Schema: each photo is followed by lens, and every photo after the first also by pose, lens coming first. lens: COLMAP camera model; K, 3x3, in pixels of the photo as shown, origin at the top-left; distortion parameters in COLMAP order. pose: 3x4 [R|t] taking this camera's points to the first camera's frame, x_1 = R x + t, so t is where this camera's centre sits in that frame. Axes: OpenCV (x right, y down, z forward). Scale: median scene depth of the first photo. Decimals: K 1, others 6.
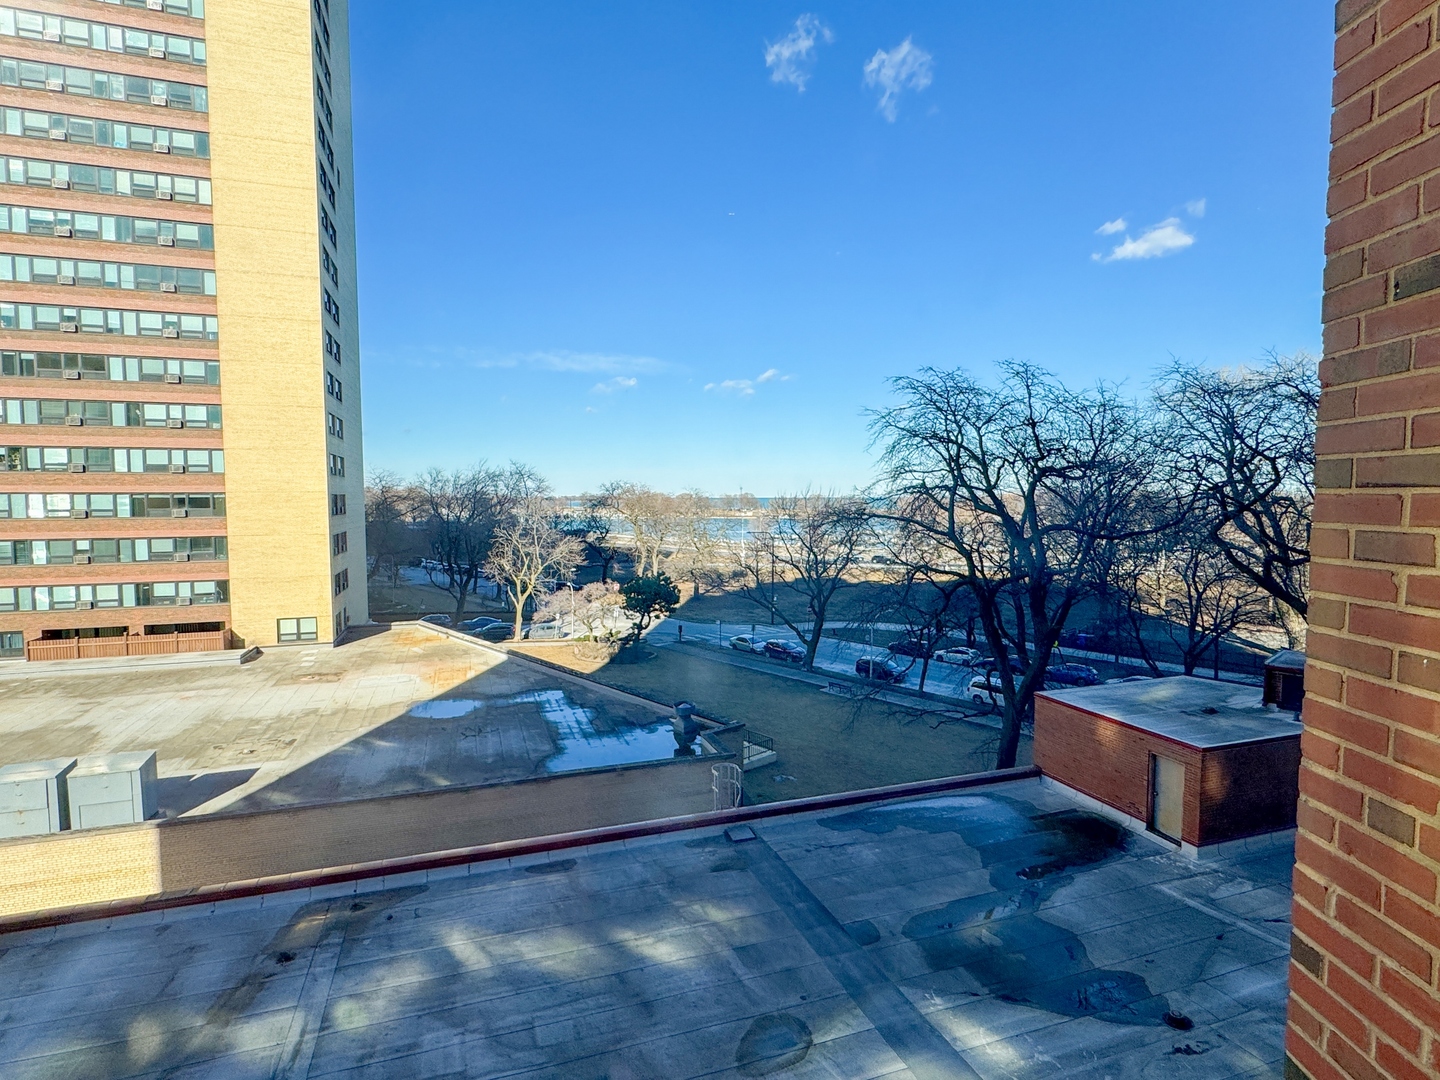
lens RADIAL K [[719.2, 0, 729.6], [0, 719.2, 536.6], [0, 0, 1]] dist [-0.008354, 0.000887]
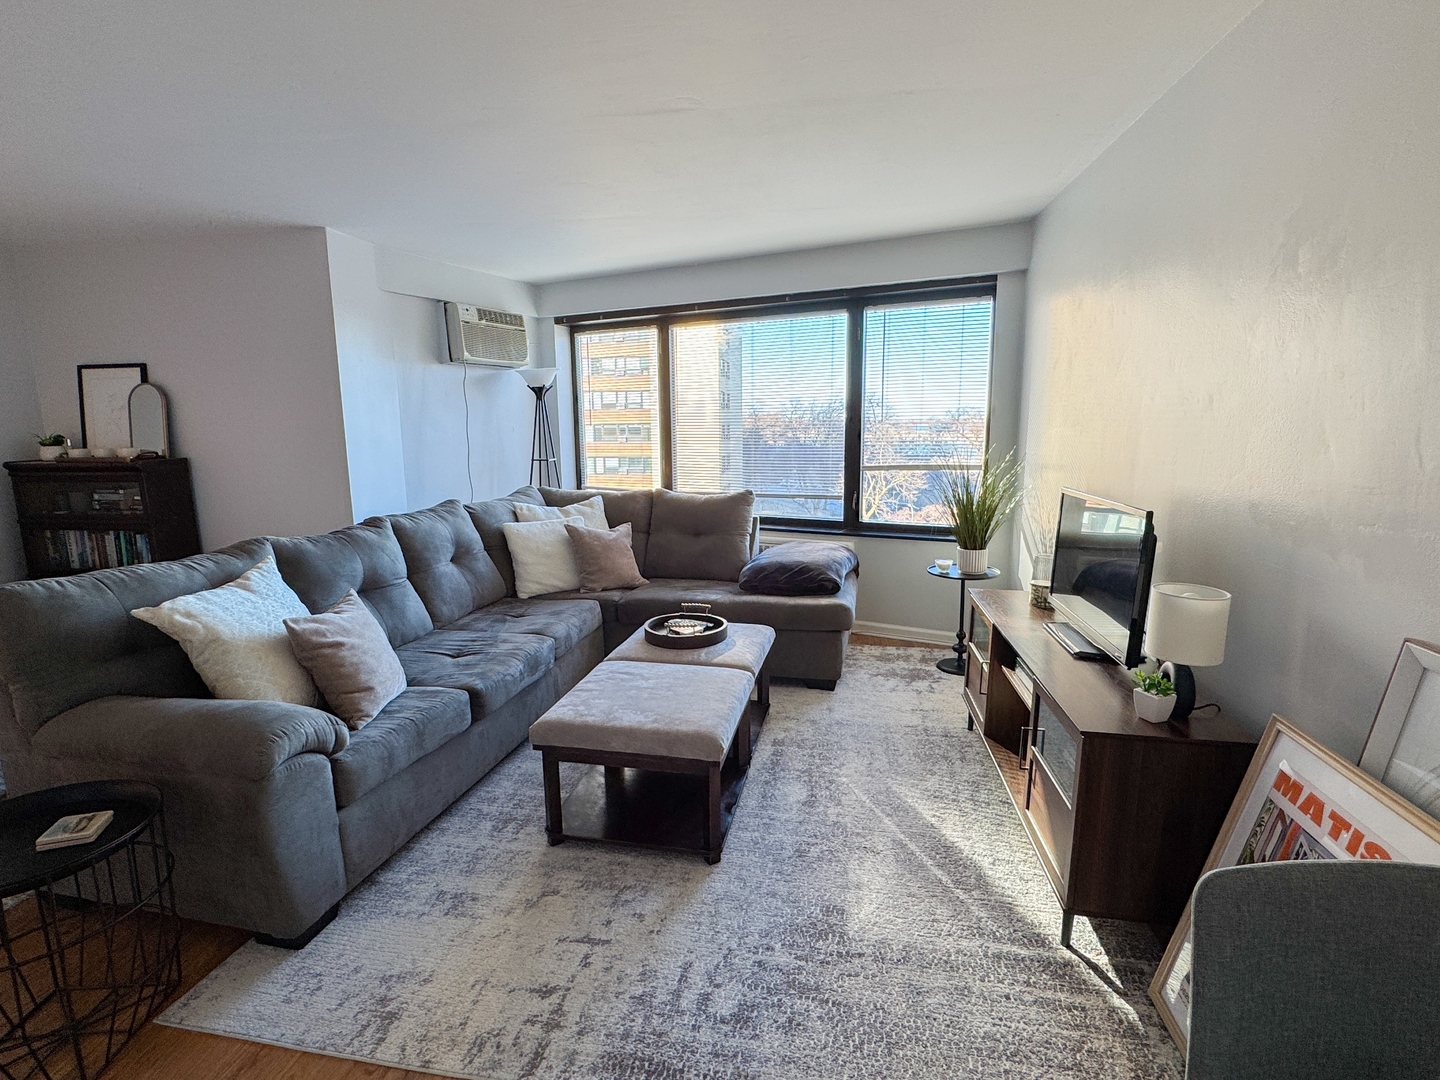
lens RADIAL K [[719.2, 0, 719.5], [0, 719.2, 543.2], [0, 0, 1]] dist [-0.008354, 0.000887]
pose [[0.885675, 0.071438, -0.458777, 0.041433], [-0.017484, 0.992523, 0.120797, -0.005193], [0.463976, -0.098965, 0.880302, -0.160504]]
